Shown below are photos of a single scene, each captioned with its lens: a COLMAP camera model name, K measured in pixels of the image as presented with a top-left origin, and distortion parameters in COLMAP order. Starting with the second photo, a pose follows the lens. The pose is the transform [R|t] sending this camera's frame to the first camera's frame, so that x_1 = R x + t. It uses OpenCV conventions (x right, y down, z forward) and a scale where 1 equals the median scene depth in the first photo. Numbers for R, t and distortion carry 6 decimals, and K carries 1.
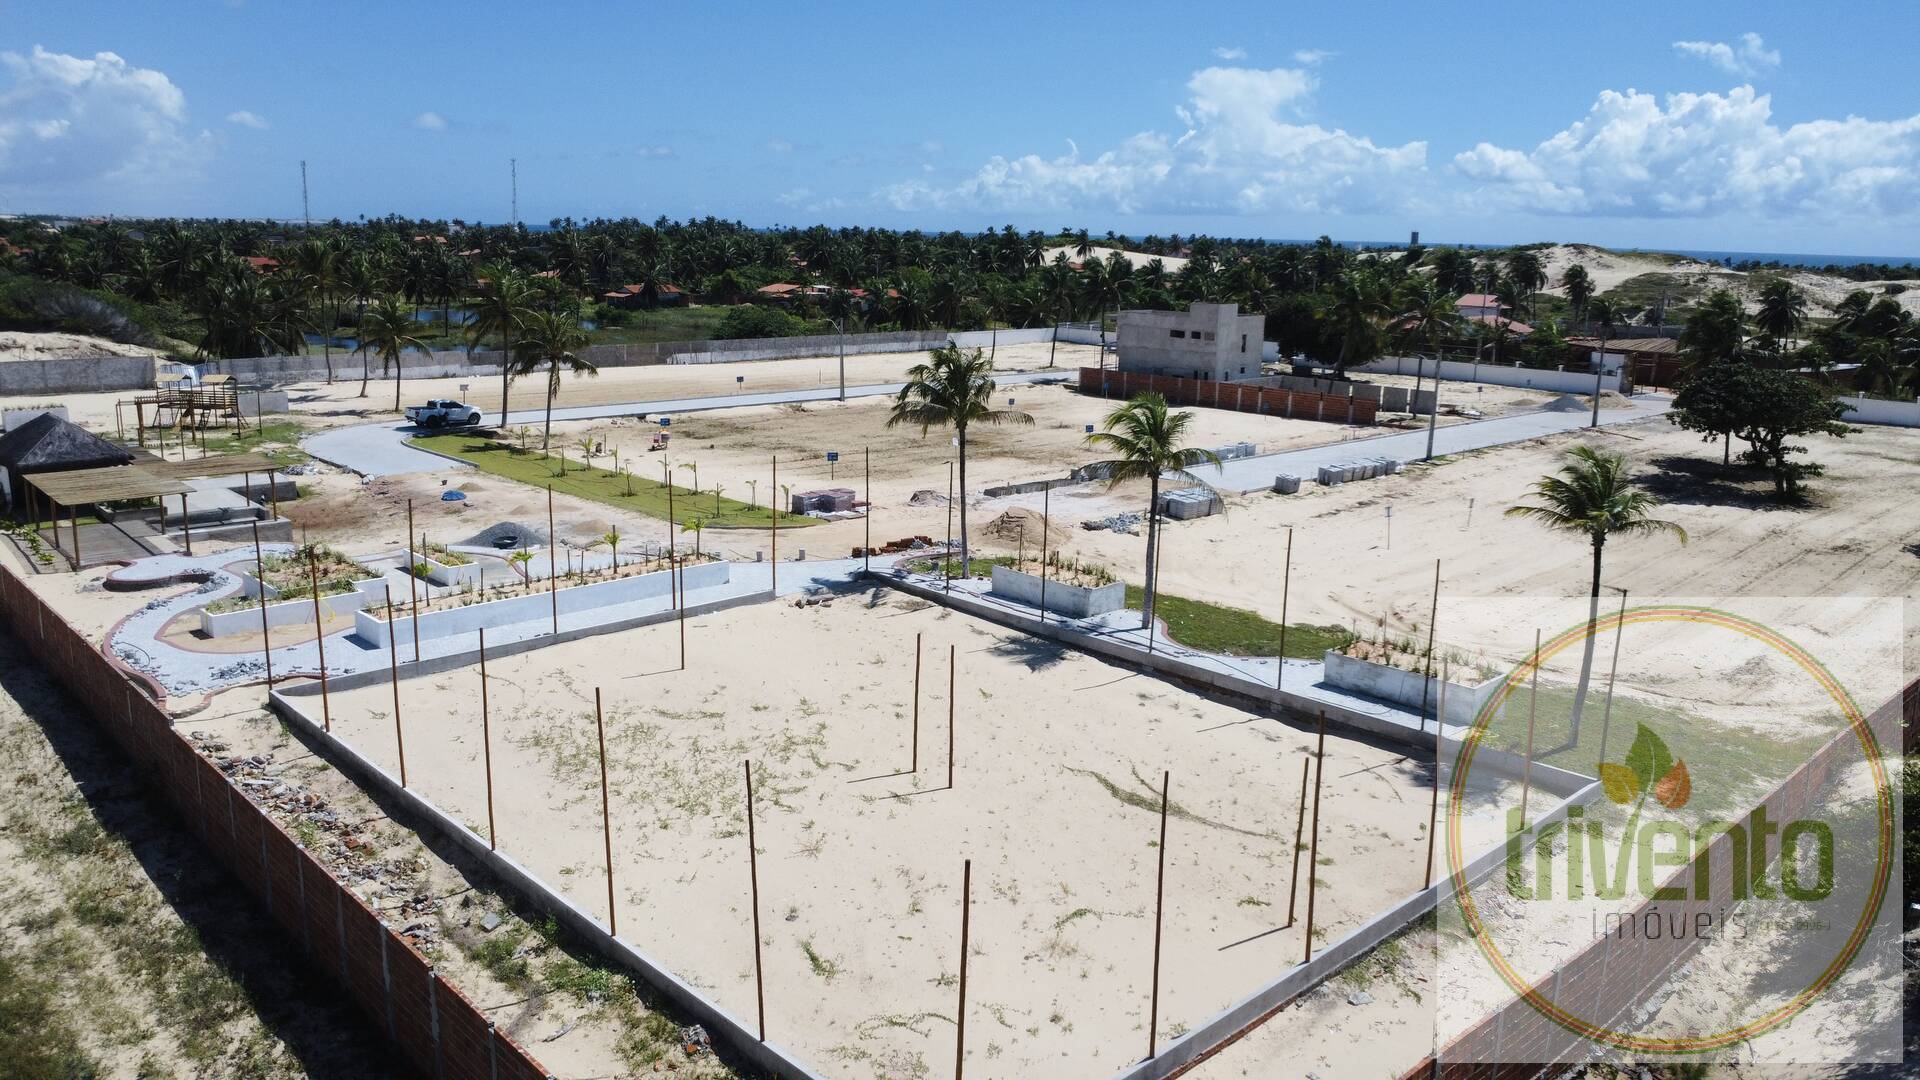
lens RADIAL K [[1400.6, 0, 958.9], [0, 1400.6, 541.8], [0, 0, 1]] dist [-0.036478, -0.003369]
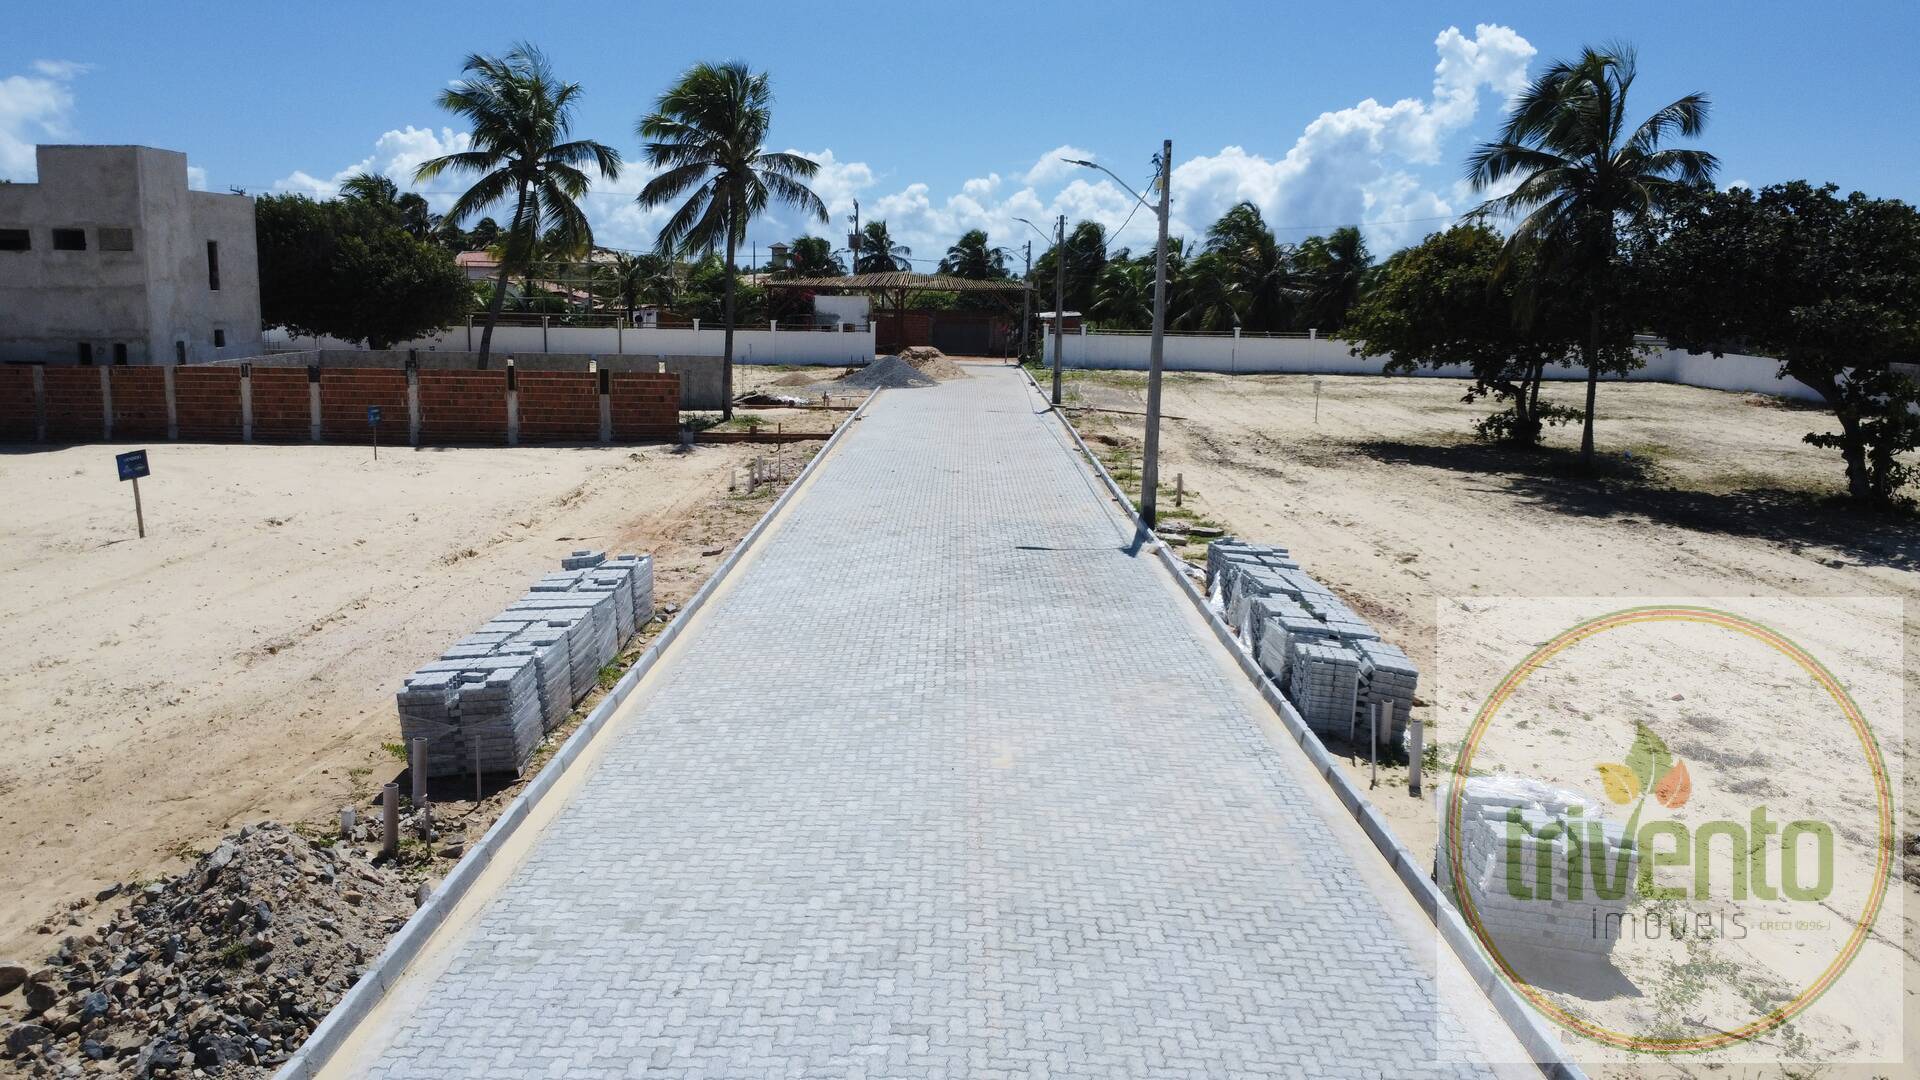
lens RADIAL K [[1400.6, 0, 956.1], [0, 1400.6, 531.3], [0, 0, 1]] dist [-0.036478, -0.003369]
pose [[0.696079, -0.129066, 0.706269, 0.072180], [0.156060, 0.987388, 0.026629, -0.051047], [-0.700799, 0.091684, 0.707443, 0.606967]]
